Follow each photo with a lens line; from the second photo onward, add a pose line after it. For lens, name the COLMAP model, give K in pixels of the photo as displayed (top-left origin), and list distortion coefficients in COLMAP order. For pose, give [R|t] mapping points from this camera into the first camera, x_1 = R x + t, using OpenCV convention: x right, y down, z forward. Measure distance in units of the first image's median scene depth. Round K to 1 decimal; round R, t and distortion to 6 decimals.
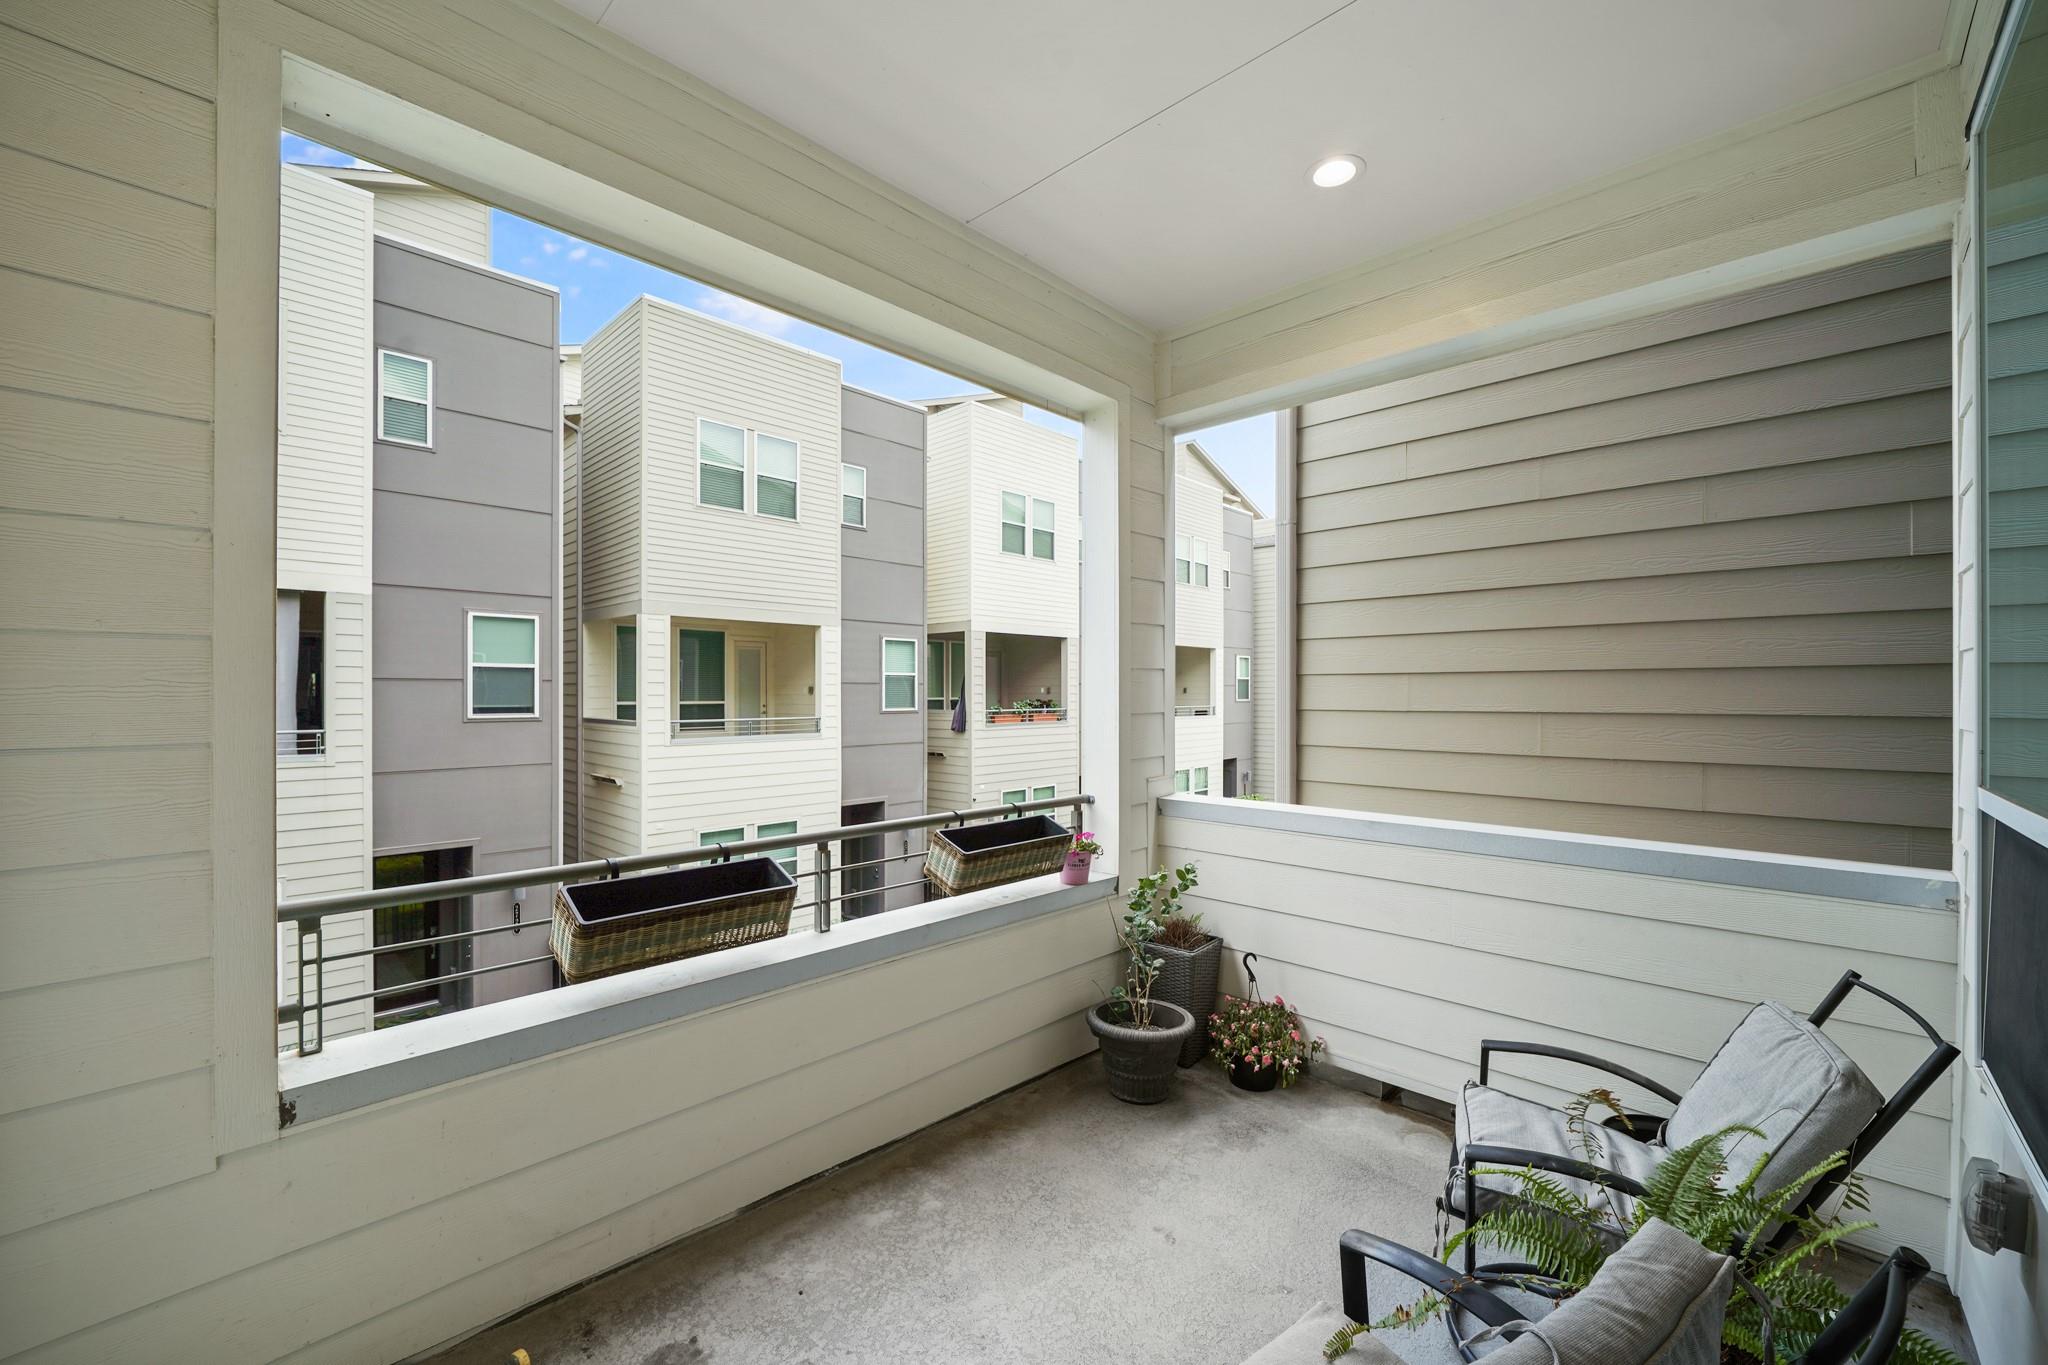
lens RADIAL K [[815.6, 0, 1013.5], [0, 815.6, 689.2], [0, 0, 1]] dist [-0.004040, 0.003170]
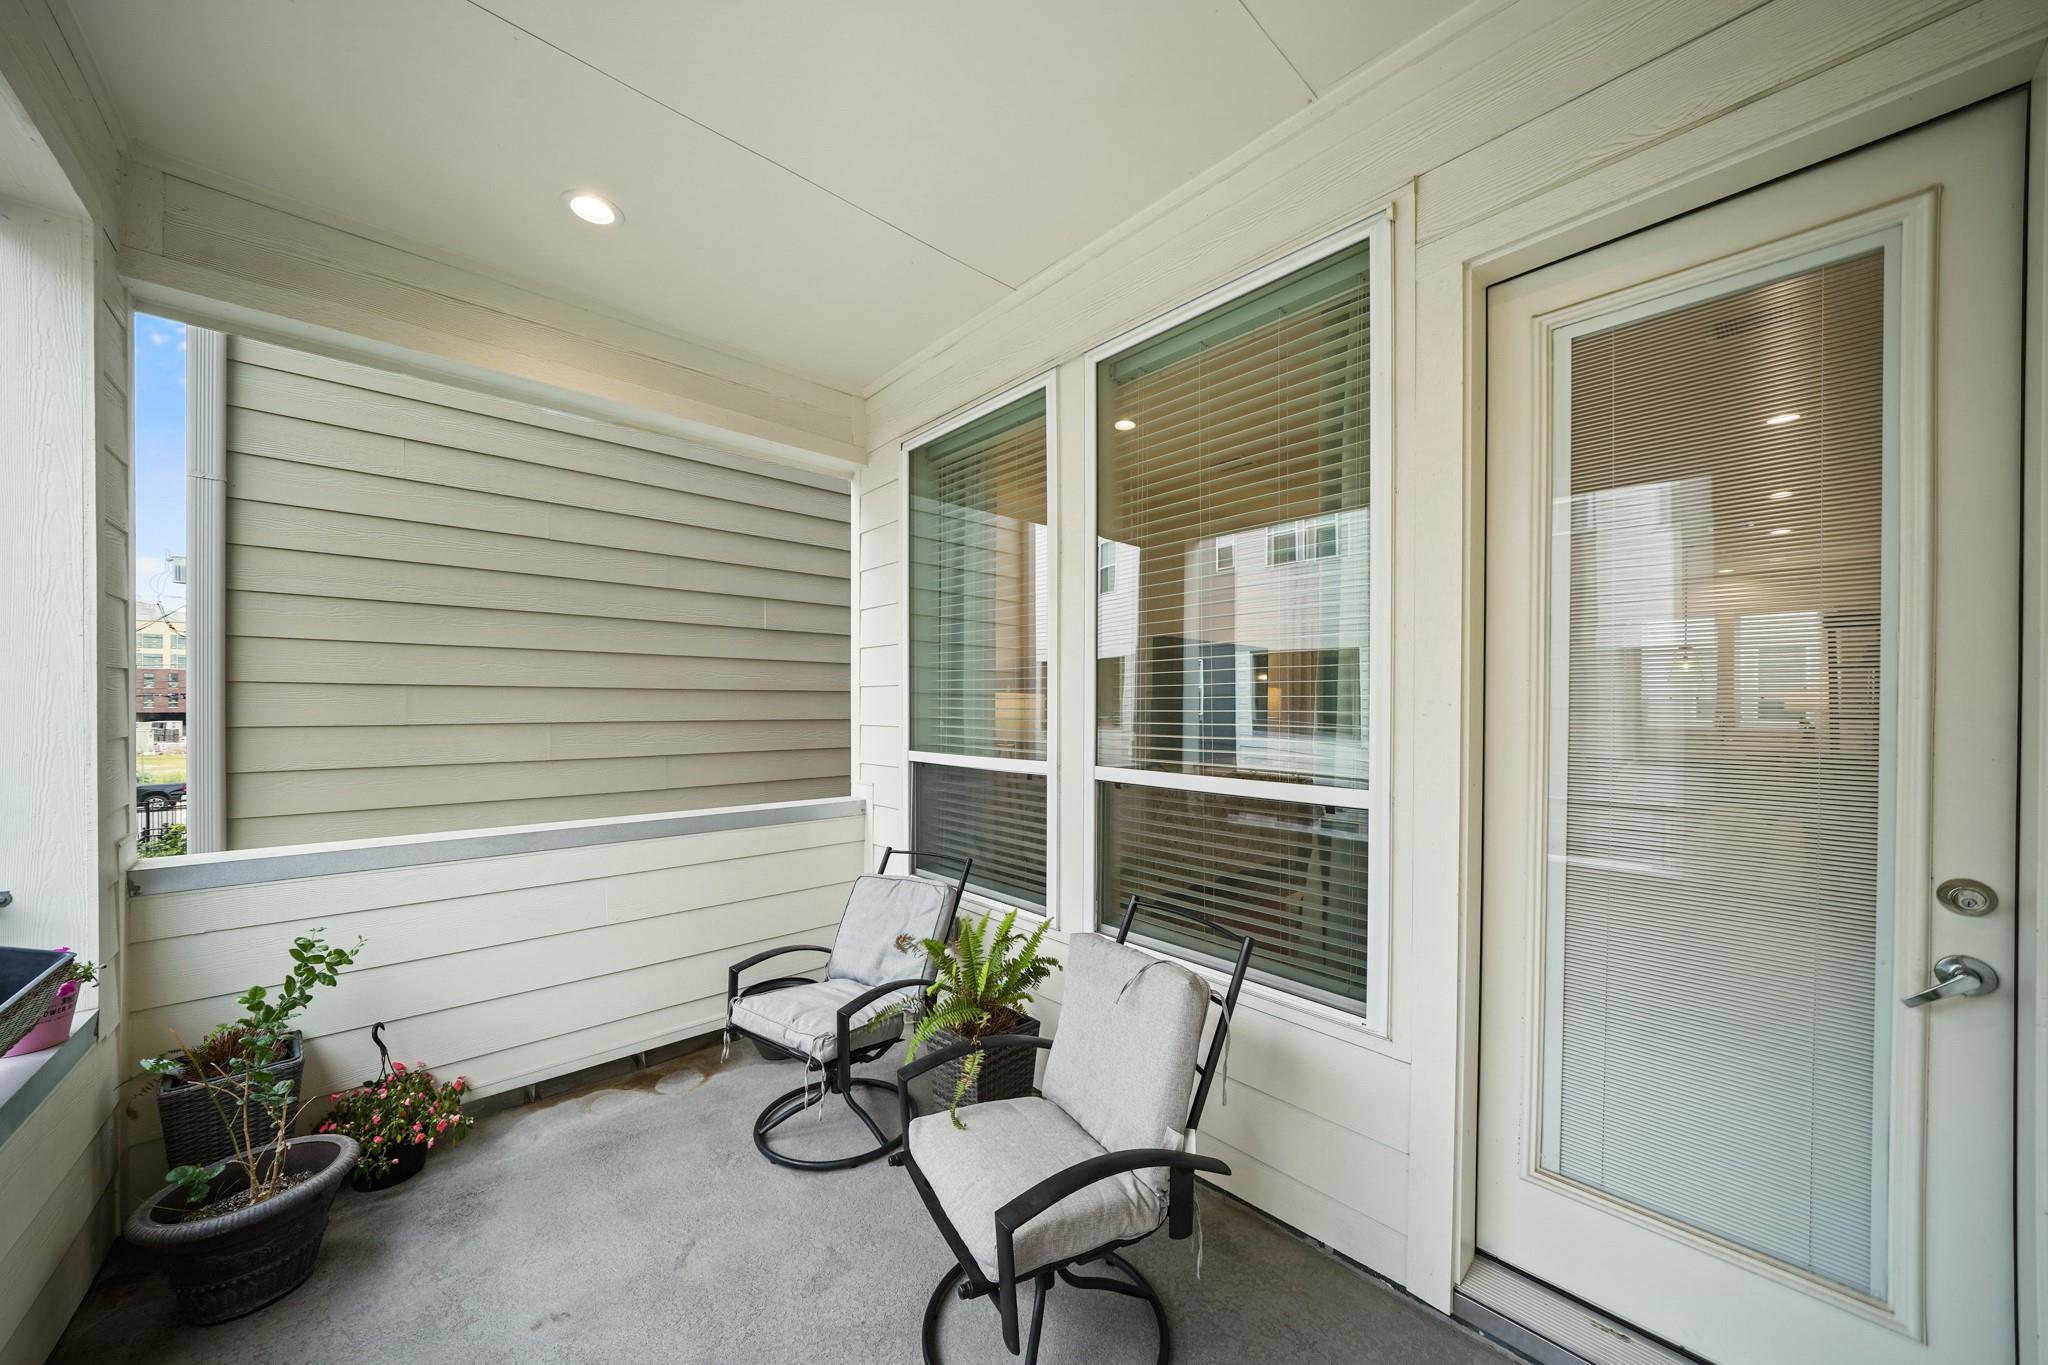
lens RADIAL K [[726.3, 0, 1012.5], [0, 726.3, 697.9], [0, 0, 1]] dist [-0.005999, 0.000627]
pose [[0.086405, 0.004354, 0.996251, -0.403535], [-0.004695, 0.999981, -0.003963, -0.005005], [-0.996249, -0.004335, 0.086424, 0.316364]]
